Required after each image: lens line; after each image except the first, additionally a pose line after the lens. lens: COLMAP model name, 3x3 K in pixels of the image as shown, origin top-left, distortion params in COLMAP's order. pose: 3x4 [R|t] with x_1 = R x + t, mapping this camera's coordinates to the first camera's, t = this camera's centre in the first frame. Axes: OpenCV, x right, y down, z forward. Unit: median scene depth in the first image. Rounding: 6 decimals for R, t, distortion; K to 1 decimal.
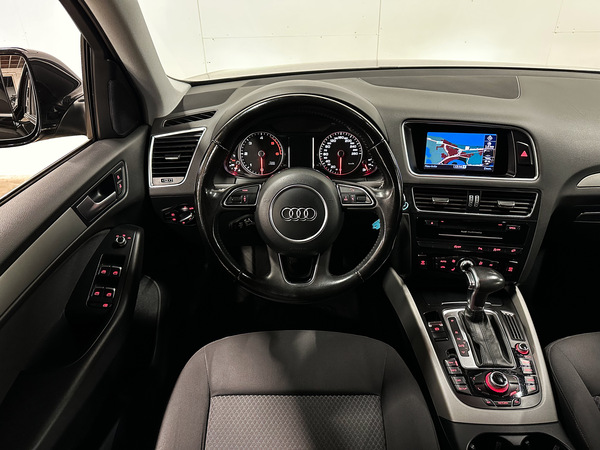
lens RADIAL K [[425.2, 0, 303.9], [0, 425.2, 227.0], [0, 0, 1]] dist [0.064944, -0.073701]
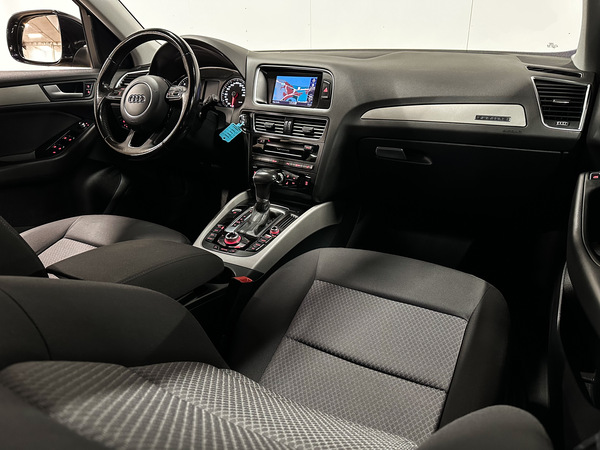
lens RADIAL K [[425.2, 0, 313.7], [0, 425.2, 233.5], [0, 0, 1]] dist [0.064944, -0.073701]
pose [[0.894107, 0.180888, -0.409697, 1.056247], [-0.234058, 0.968663, -0.083119, 0.345861], [0.381823, 0.170210, 0.908427, -0.081578]]
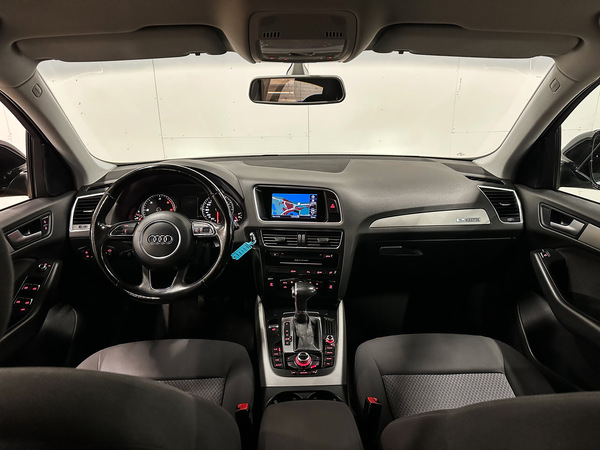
lens RADIAL K [[425.2, 0, 305.3], [0, 425.2, 220.2], [0, 0, 1]] dist [0.064944, -0.073701]
pose [[0.999220, -0.008956, 0.038464, 0.355617], [0.017544, 0.973236, -0.229137, 0.207924], [-0.035382, 0.229633, 0.972634, -0.403549]]
